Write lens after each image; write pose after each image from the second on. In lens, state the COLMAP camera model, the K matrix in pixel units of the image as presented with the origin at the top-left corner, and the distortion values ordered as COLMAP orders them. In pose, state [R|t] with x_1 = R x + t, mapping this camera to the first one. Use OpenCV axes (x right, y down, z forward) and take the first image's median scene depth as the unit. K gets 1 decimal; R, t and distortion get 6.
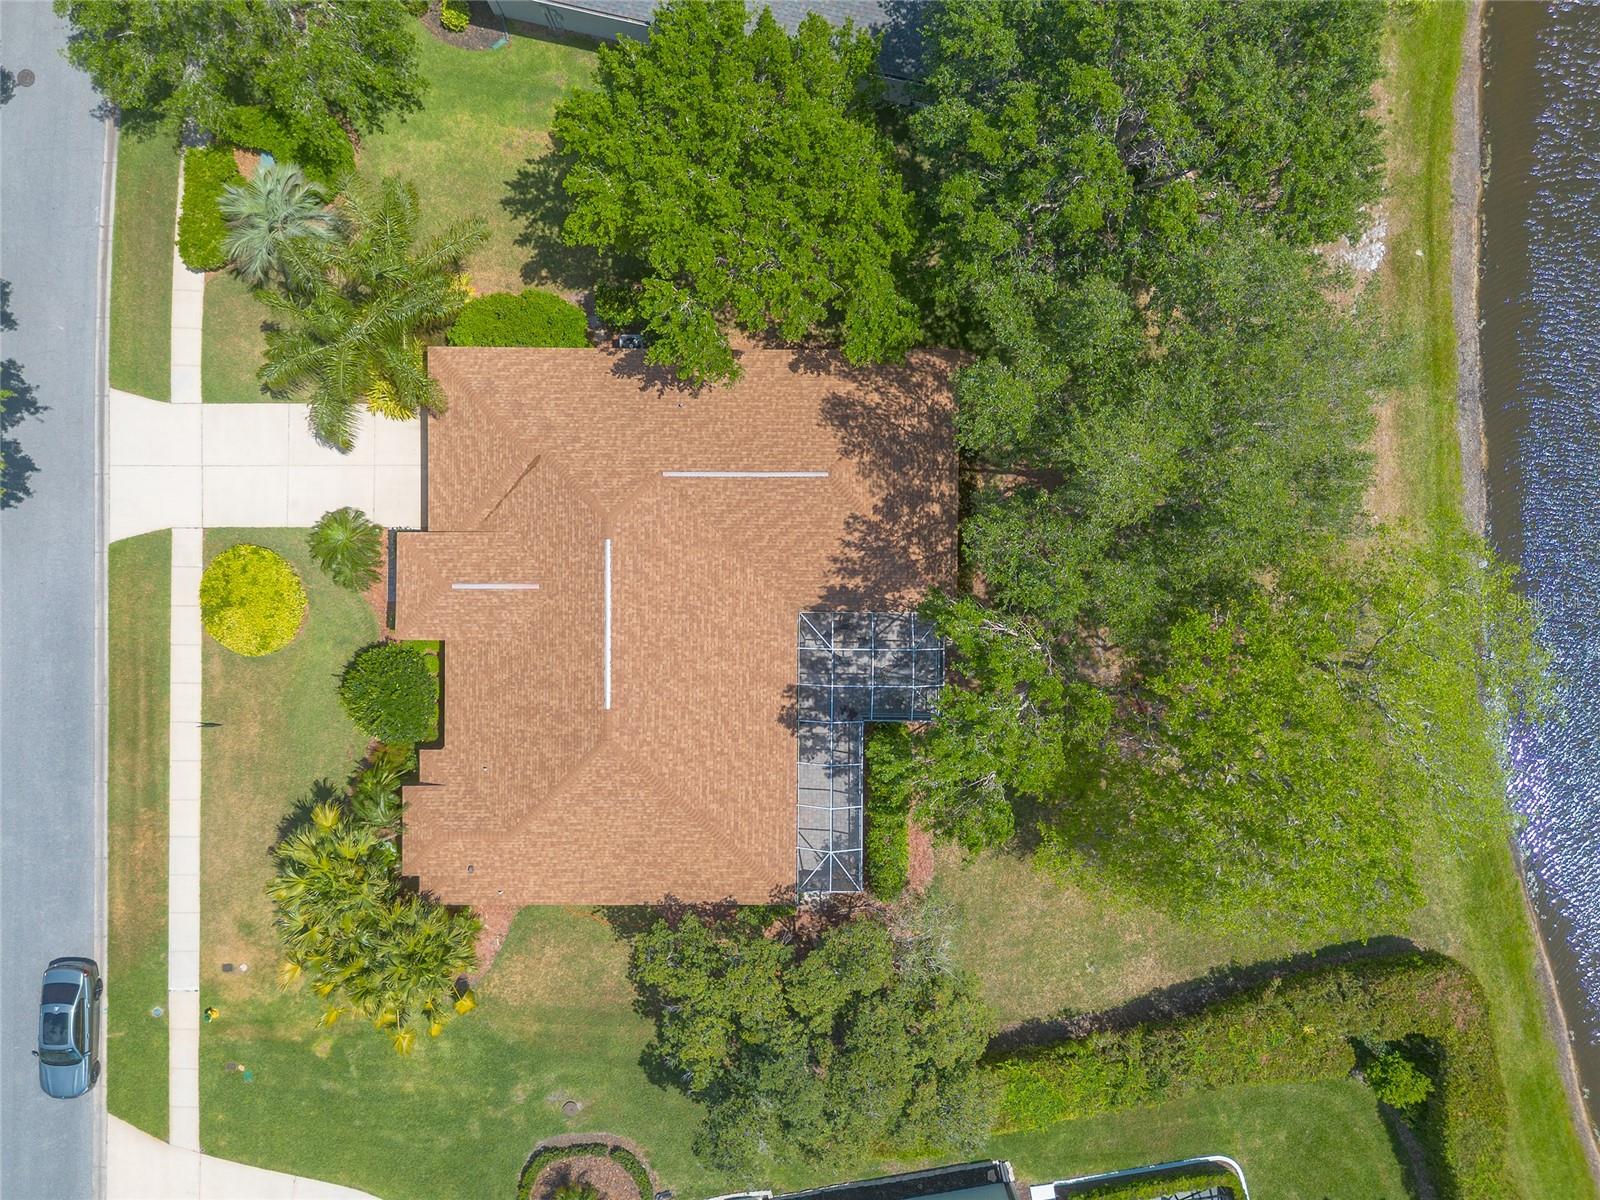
lens RADIAL K [[1136.8, 0, 800.0], [0, 1136.8, 600.0], [0, 0, 1]] dist [0.071739, -0.065501]
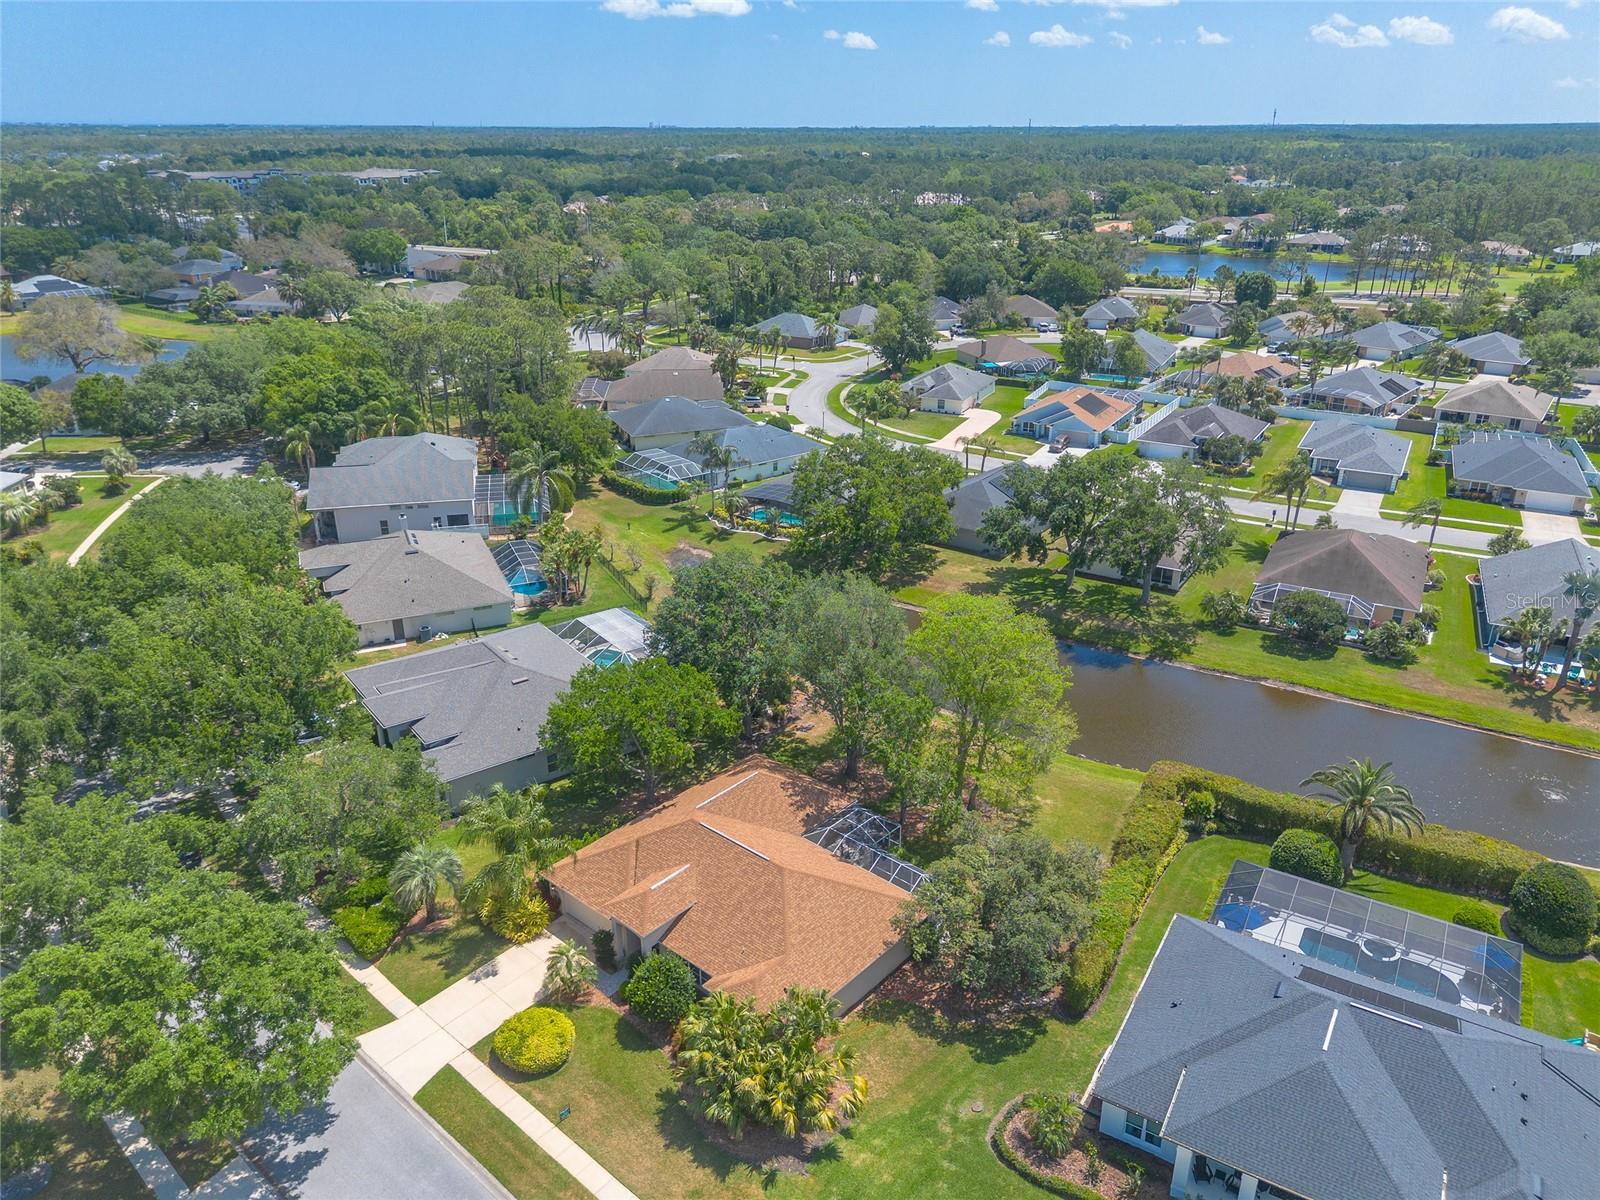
lens RADIAL K [[1136.8, 0, 800.0], [0, 1136.8, 600.0], [0, 0, 1]] dist [0.071739, -0.065501]
pose [[0.658577, -0.283756, 0.696964, -1.056370], [0.752509, 0.245298, -0.611194, 0.933841], [0.002466, 0.926991, 0.375076, -0.002082]]
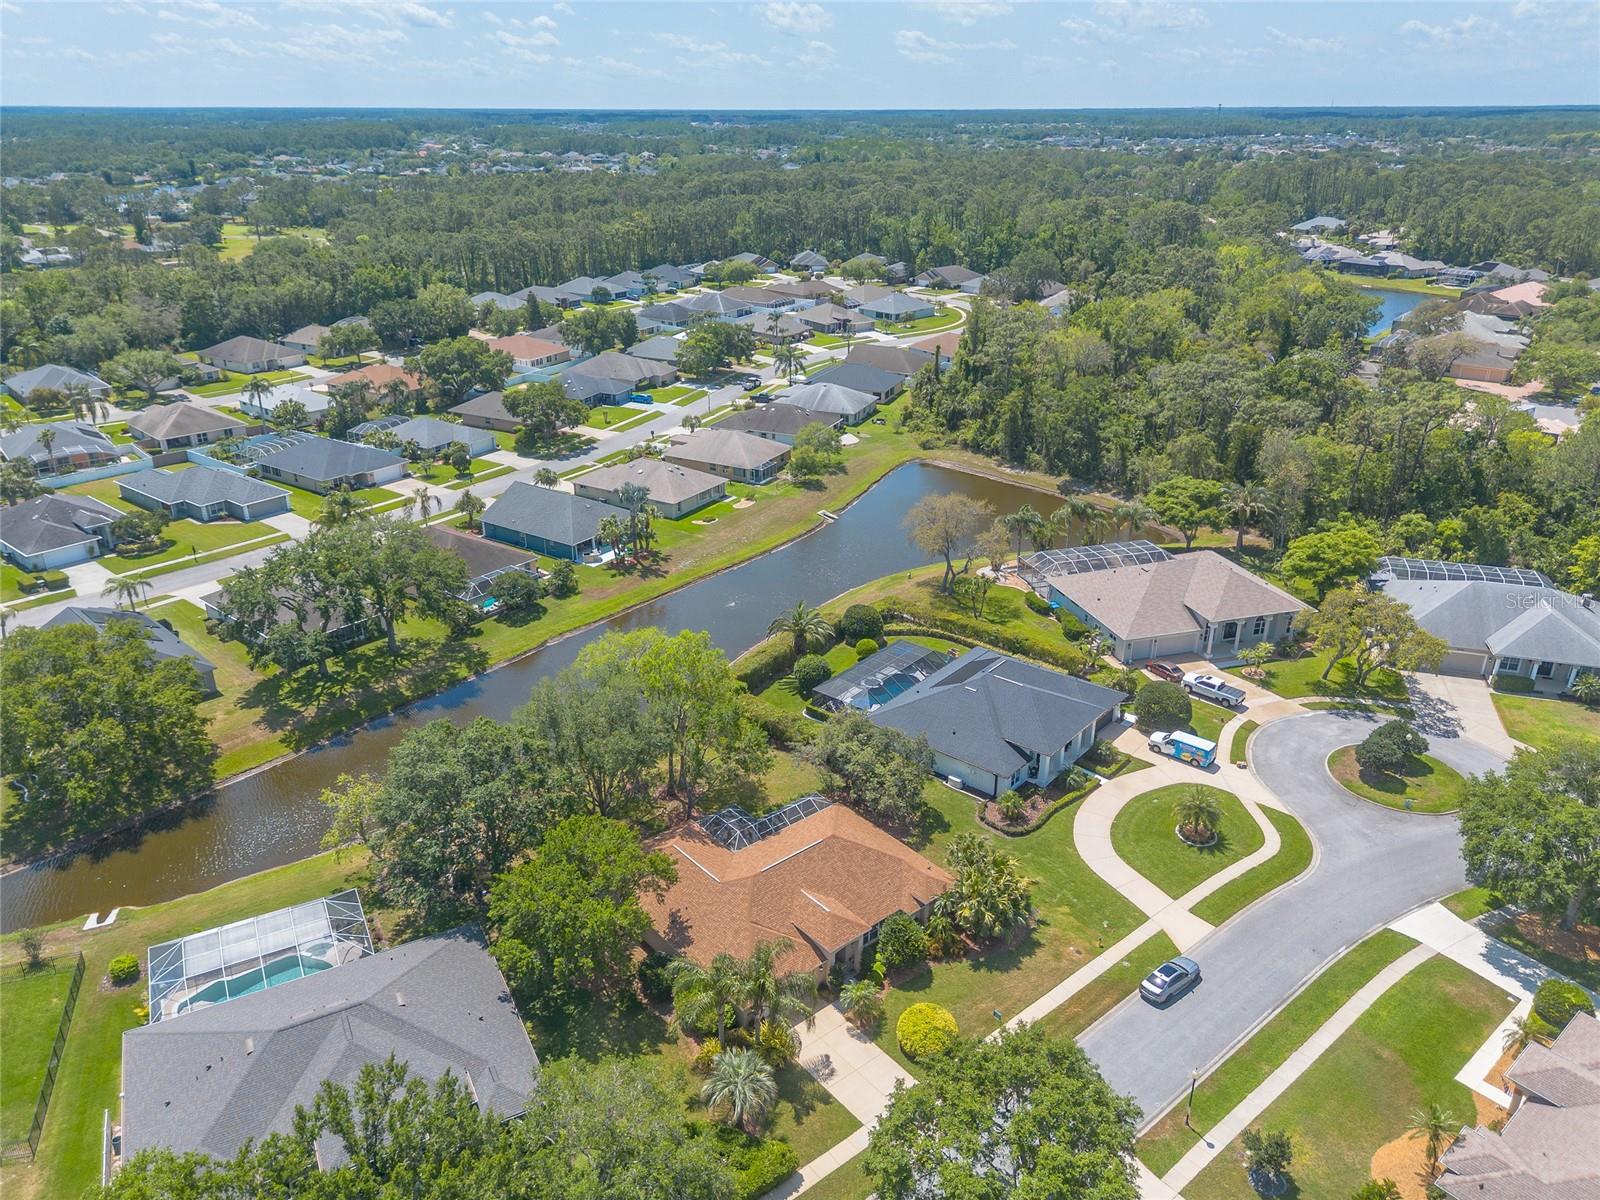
lens RADIAL K [[1136.8, 0, 800.0], [0, 1136.8, 600.0], [0, 0, 1]] dist [0.071739, -0.065501]
pose [[-0.649931, -0.295540, 0.700175, -1.318026], [0.759937, -0.263860, 0.594031, -0.951018], [0.009188, 0.918169, 0.396082, -0.238147]]
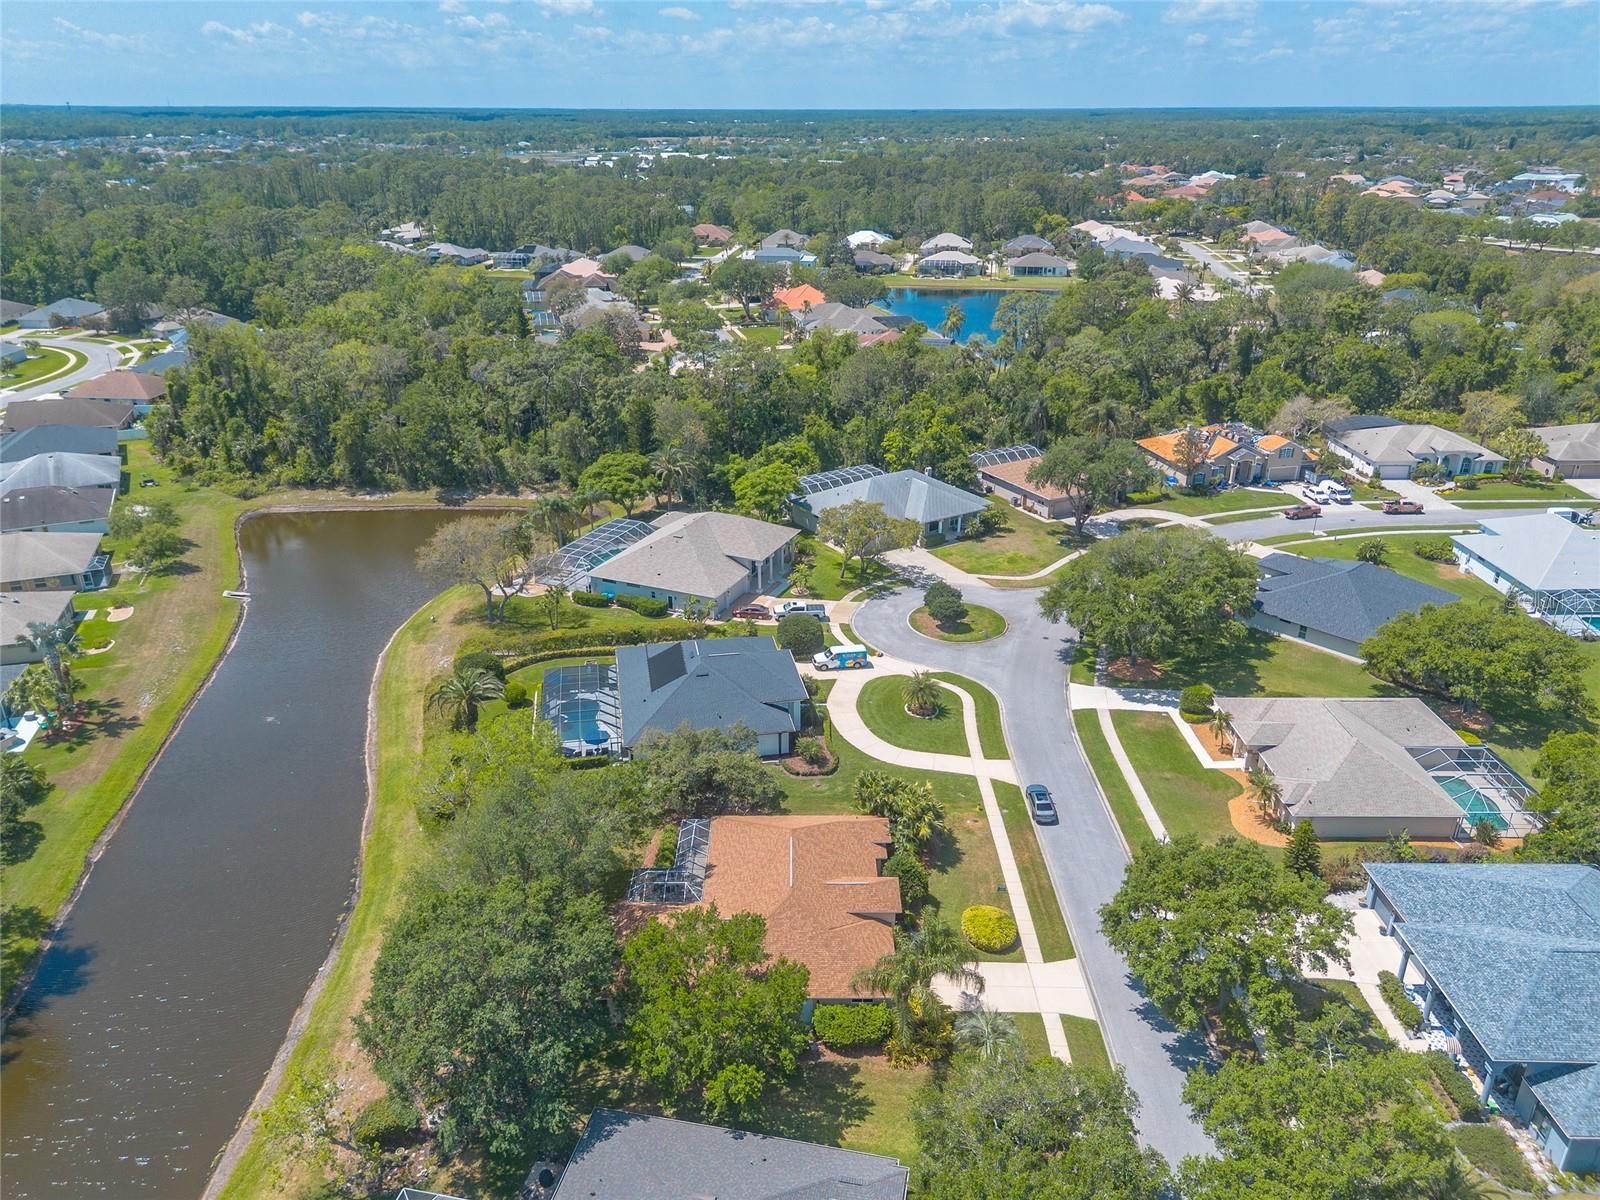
lens RADIAL K [[1136.8, 0, 800.0], [0, 1136.8, 600.0], [0, 0, 1]] dist [0.071739, -0.065501]
pose [[-0.999942, 0.008267, -0.006918, -0.152124], [-0.009663, -0.402941, 0.915175, -1.485962], [0.004778, 0.915189, 0.402997, -0.253990]]
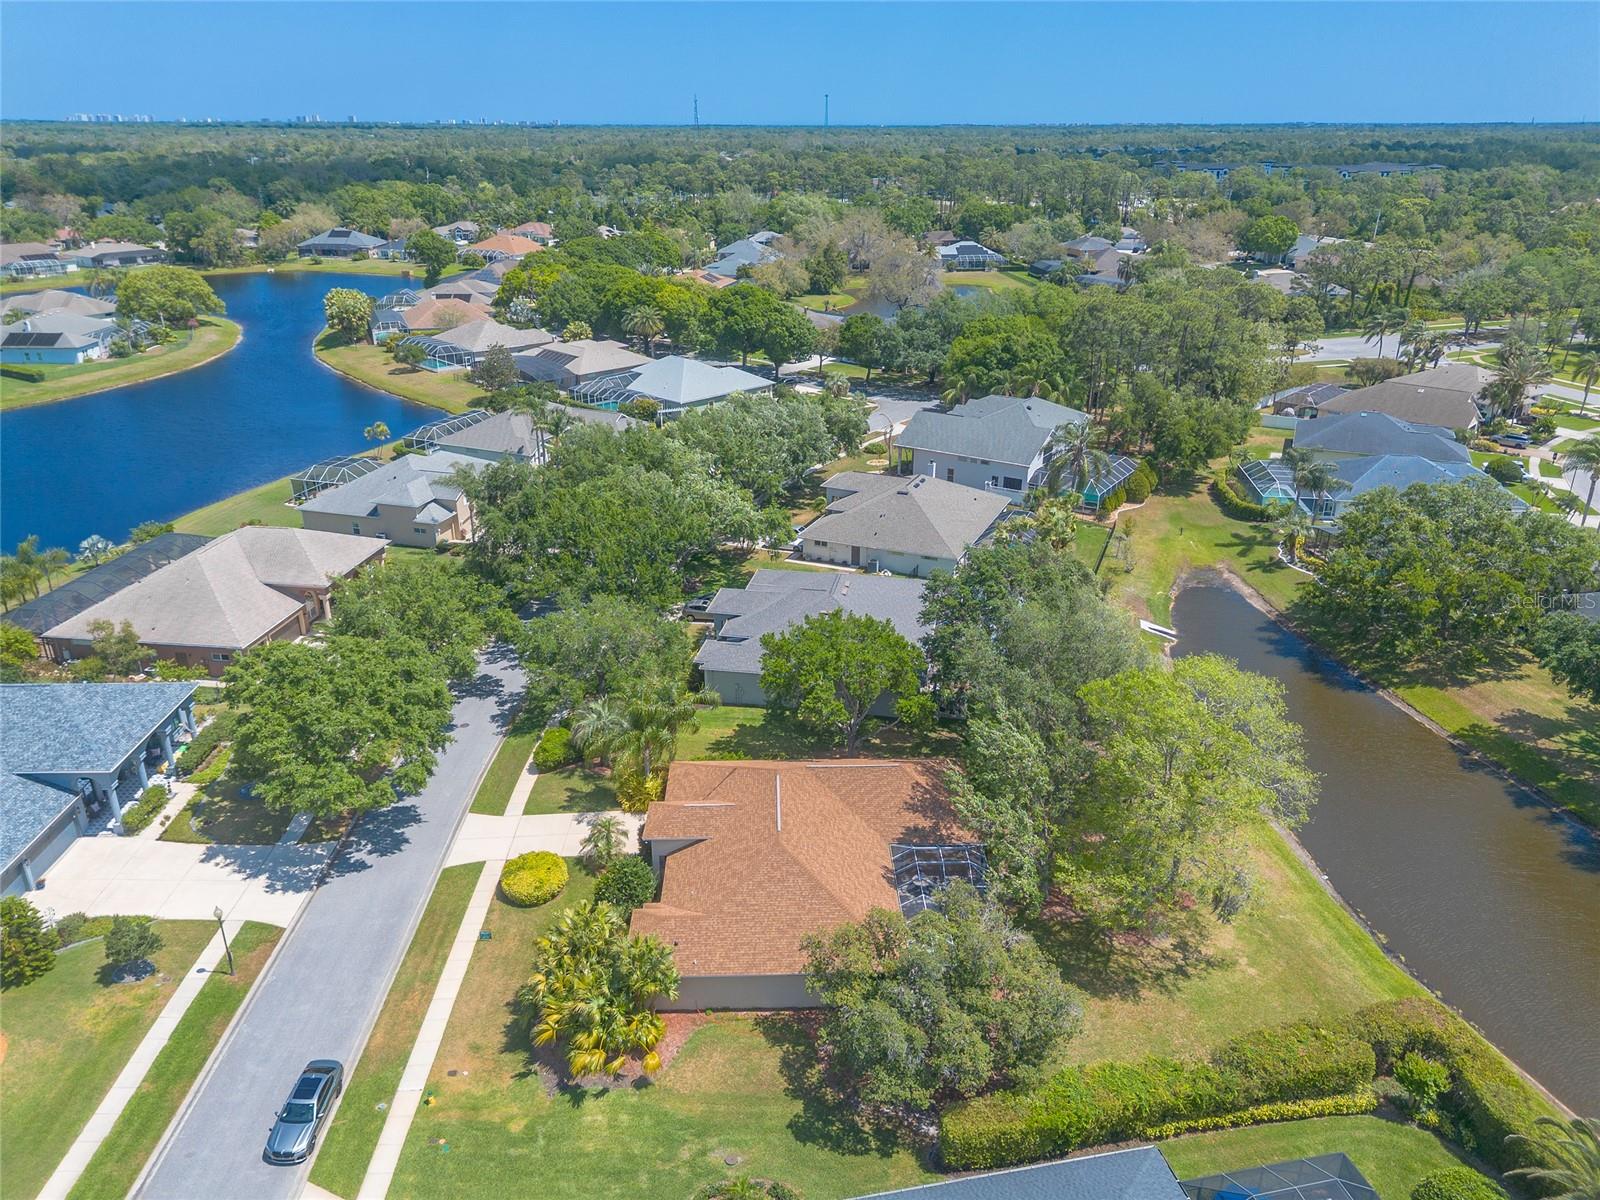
lens RADIAL K [[1136.8, 0, 800.0], [0, 1136.8, 600.0], [0, 0, 1]] dist [0.071739, -0.065501]
pose [[0.999399, -0.007462, 0.033847, -0.166211], [0.034164, 0.376638, -0.925730, 1.268609], [-0.005840, 0.926330, 0.376667, 0.077696]]
